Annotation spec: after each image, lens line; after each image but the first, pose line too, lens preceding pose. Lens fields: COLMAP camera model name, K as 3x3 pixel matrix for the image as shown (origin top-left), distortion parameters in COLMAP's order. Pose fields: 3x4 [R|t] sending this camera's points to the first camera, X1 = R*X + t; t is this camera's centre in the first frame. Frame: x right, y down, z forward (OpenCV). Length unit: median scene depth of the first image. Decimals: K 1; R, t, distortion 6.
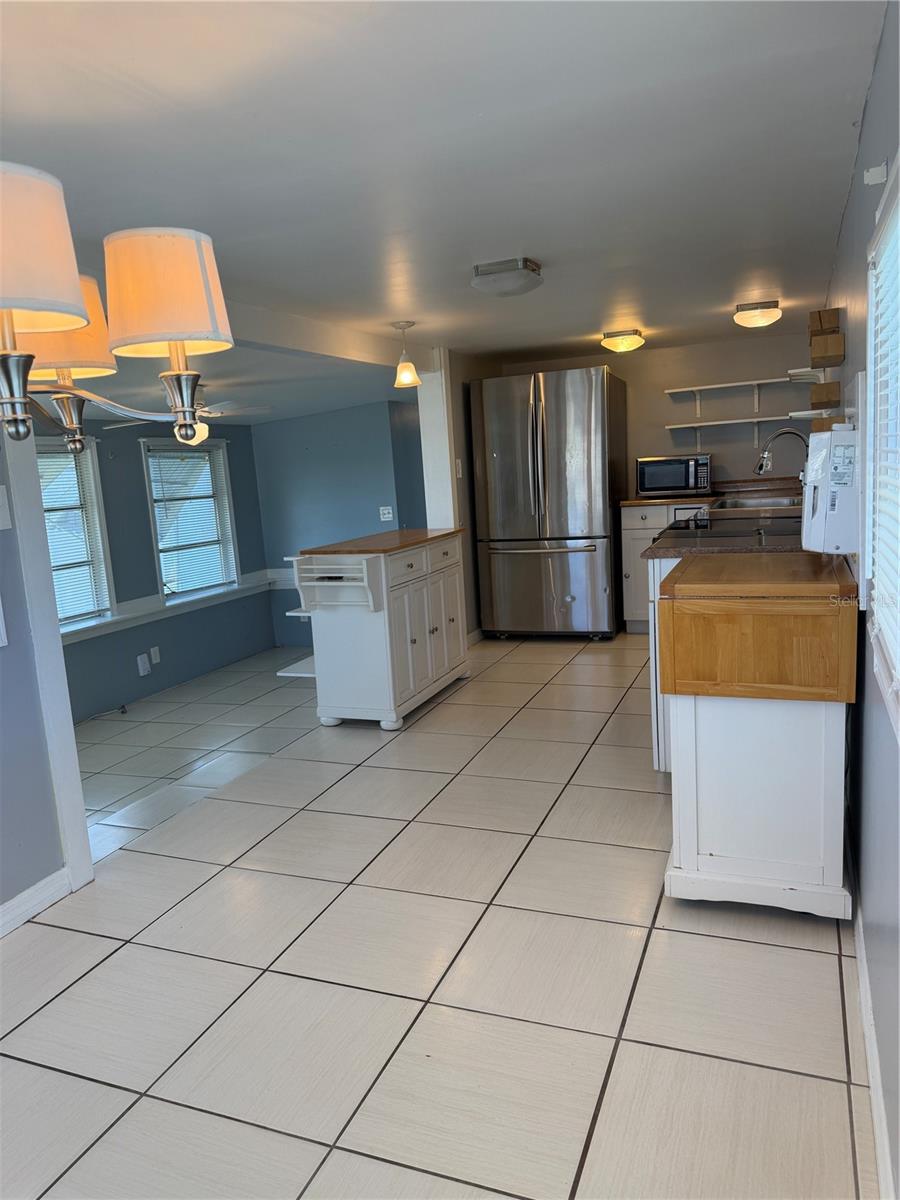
lens RADIAL K [[846.0, 0, 450.1], [0, 846.0, 606.9], [0, 0, 1]] dist [0.050315, -0.053567]
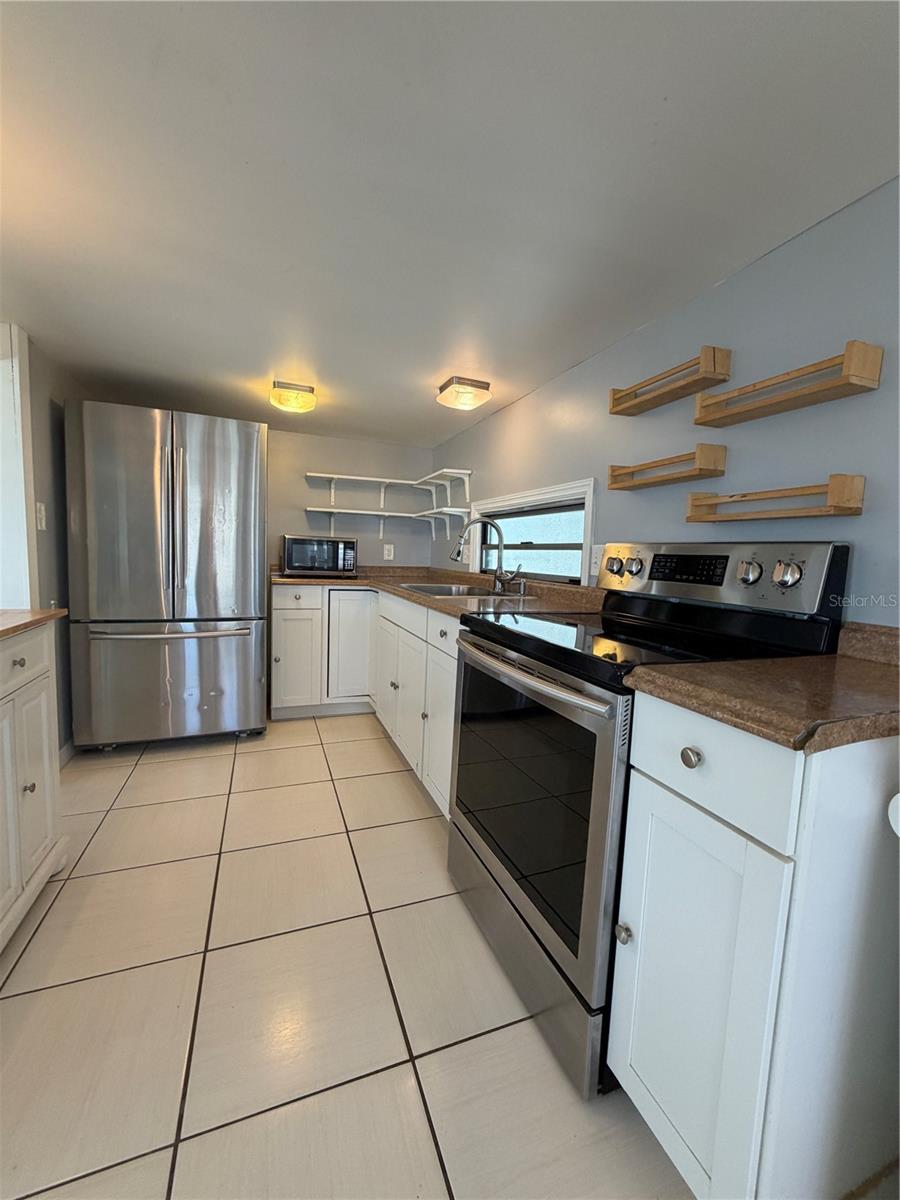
lens RADIAL K [[480.5, 0, 447.4], [0, 480.5, 598.8], [0, 0, 1]] dist [0.001414, 0.000204]
pose [[0.731951, 0.026480, 0.680842, -0.012024], [0.032032, 0.996802, -0.073204, -0.059080], [-0.680603, 0.075390, 0.728763, 0.497155]]
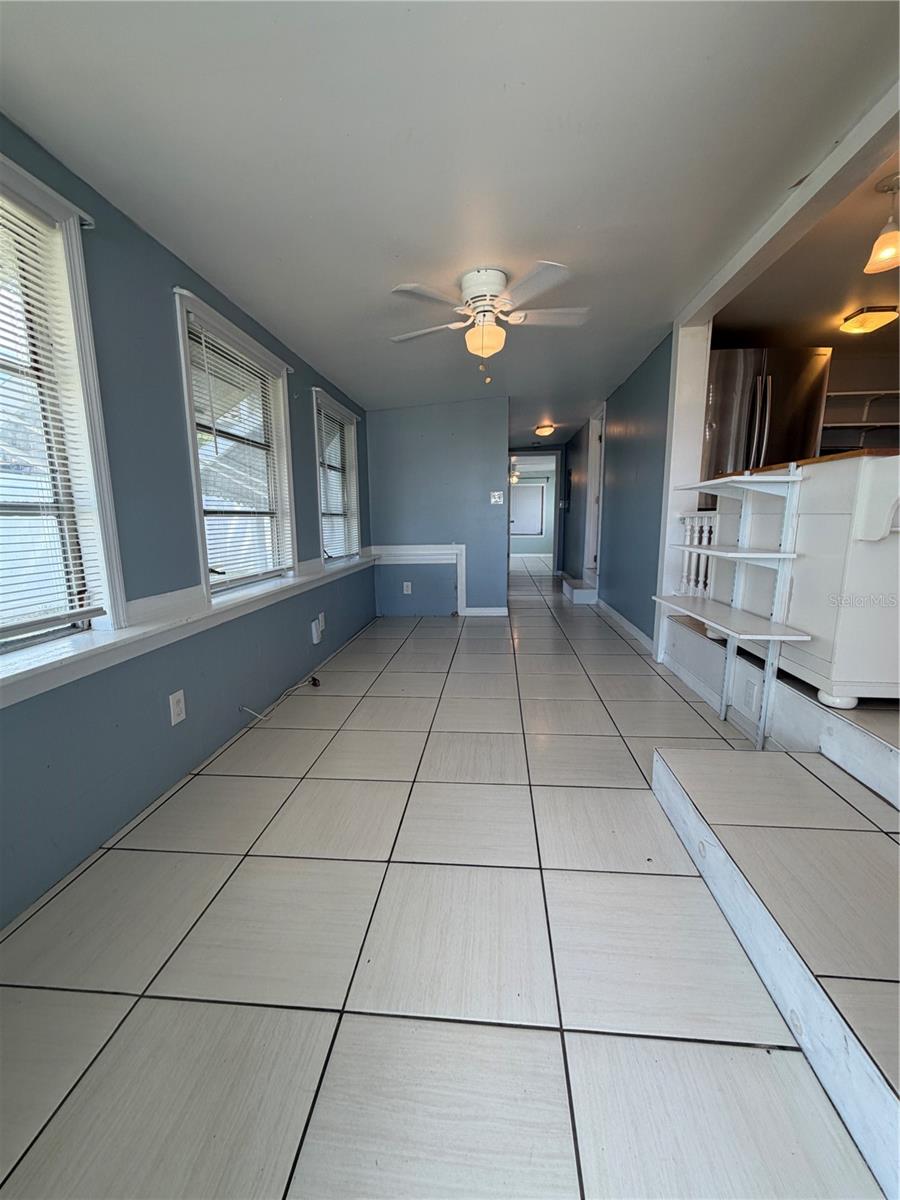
lens RADIAL K [[480.5, 0, 446.9], [0, 480.5, 600.7], [0, 0, 1]] dist [0.001414, 0.000204]
pose [[0.957768, 0.009281, 0.287393, -0.426980], [-0.008650, 0.999957, -0.003465, 0.039809], [-0.287413, 0.000833, 0.957806, 0.525510]]
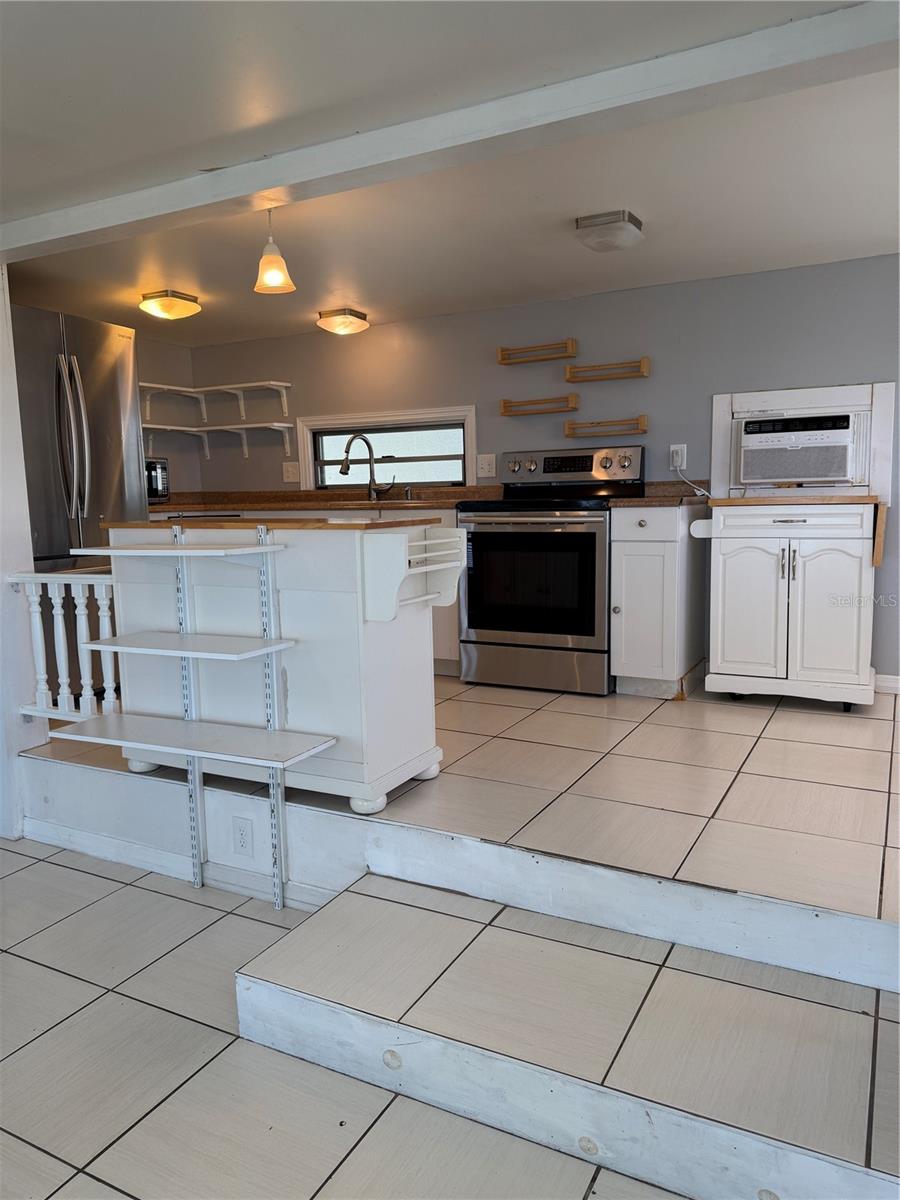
lens RADIAL K [[846.0, 0, 452.2], [0, 846.0, 603.2], [0, 0, 1]] dist [0.050315, -0.053567]
pose [[0.107510, -0.067754, 0.991893, -0.544089], [0.182588, 0.982052, 0.047292, -0.019993], [-0.977294, 0.176023, 0.117951, 0.629008]]
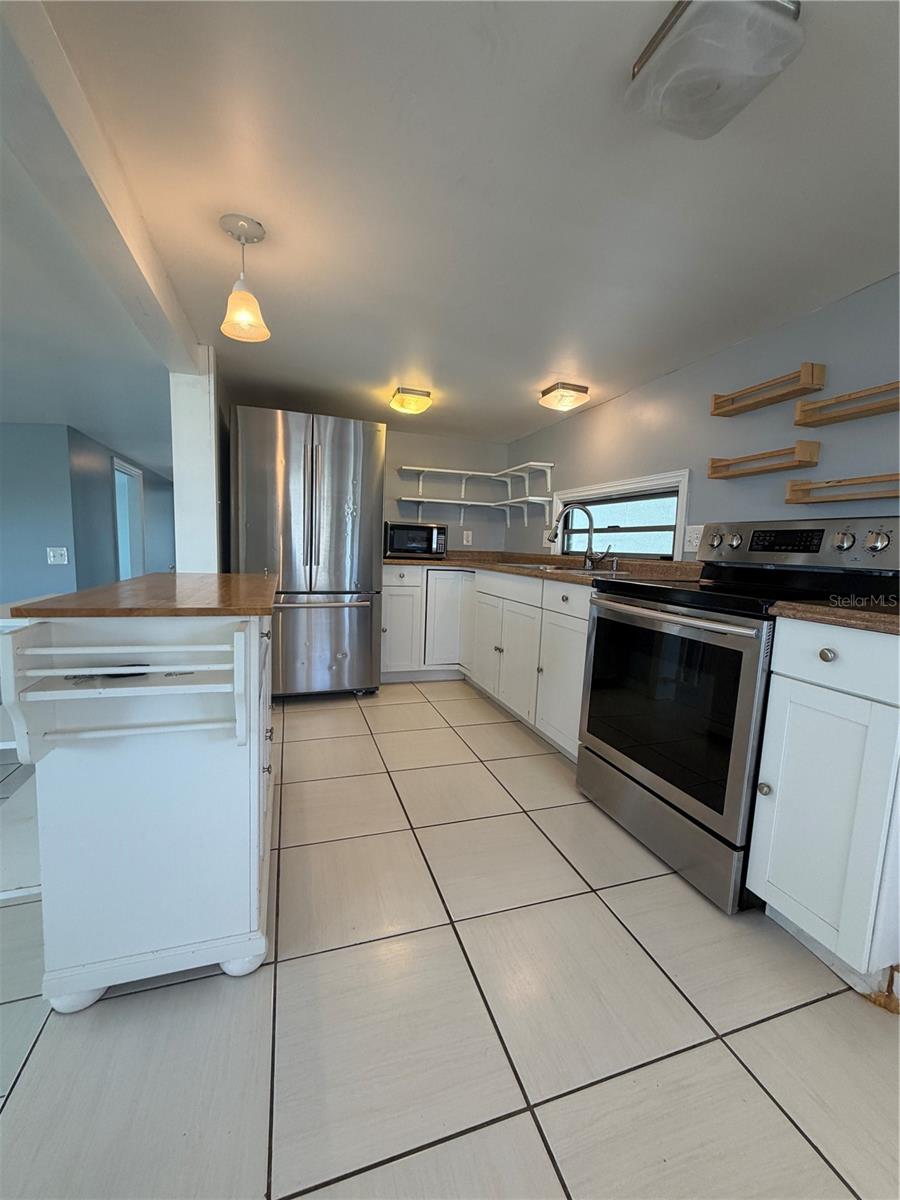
lens RADIAL K [[480.5, 0, 448.6], [0, 480.5, 598.7], [0, 0, 1]] dist [0.001414, 0.000204]
pose [[0.758450, 0.021821, 0.651366, -0.120483], [0.023738, 0.997851, -0.061070, -0.037609], [-0.651298, 0.061781, 0.756302, 0.501883]]
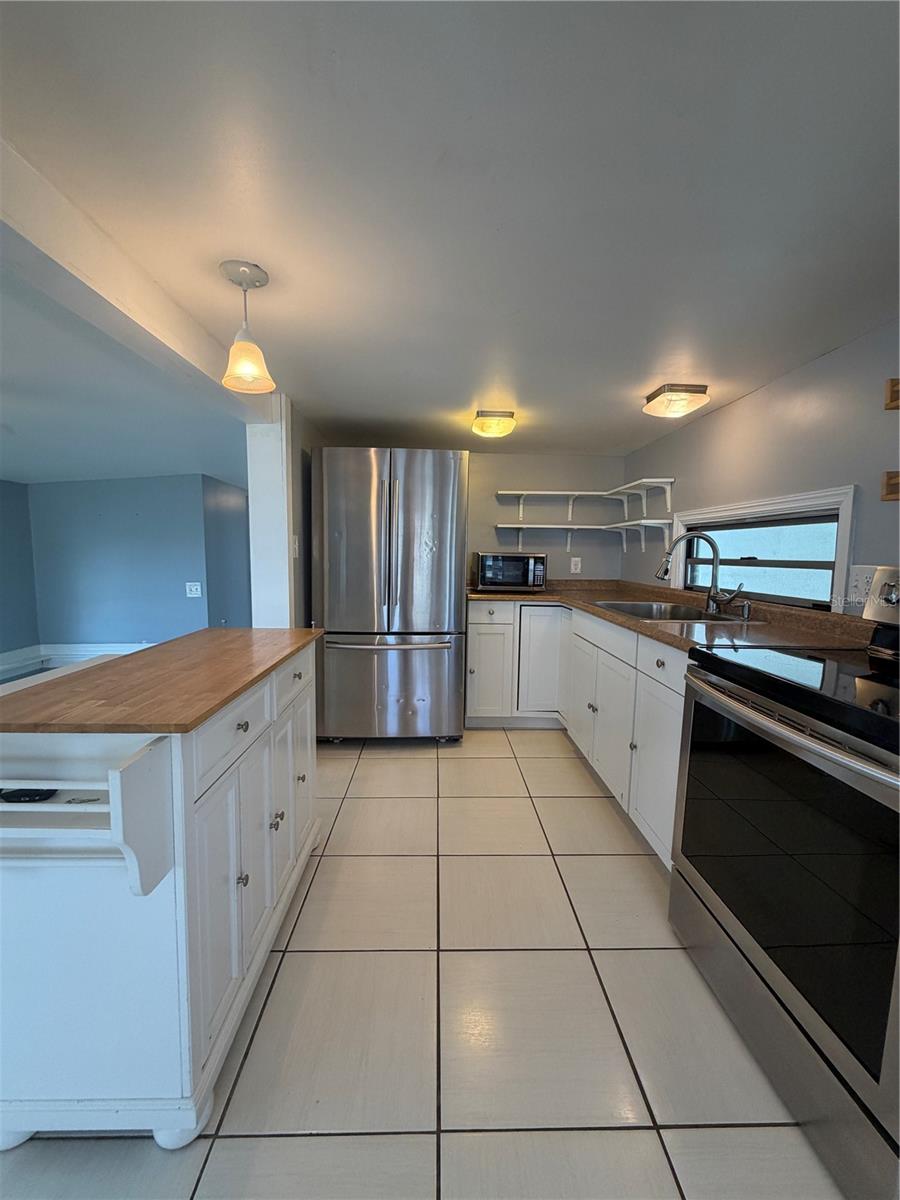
lens RADIAL K [[480.5, 0, 450.1], [0, 480.5, 599.0], [0, 0, 1]] dist [0.001414, 0.000204]
pose [[0.914037, 0.038150, 0.403833, -0.038944], [-0.004695, 0.996496, -0.083511, -0.074000], [-0.405603, 0.074436, 0.911013, 0.510555]]
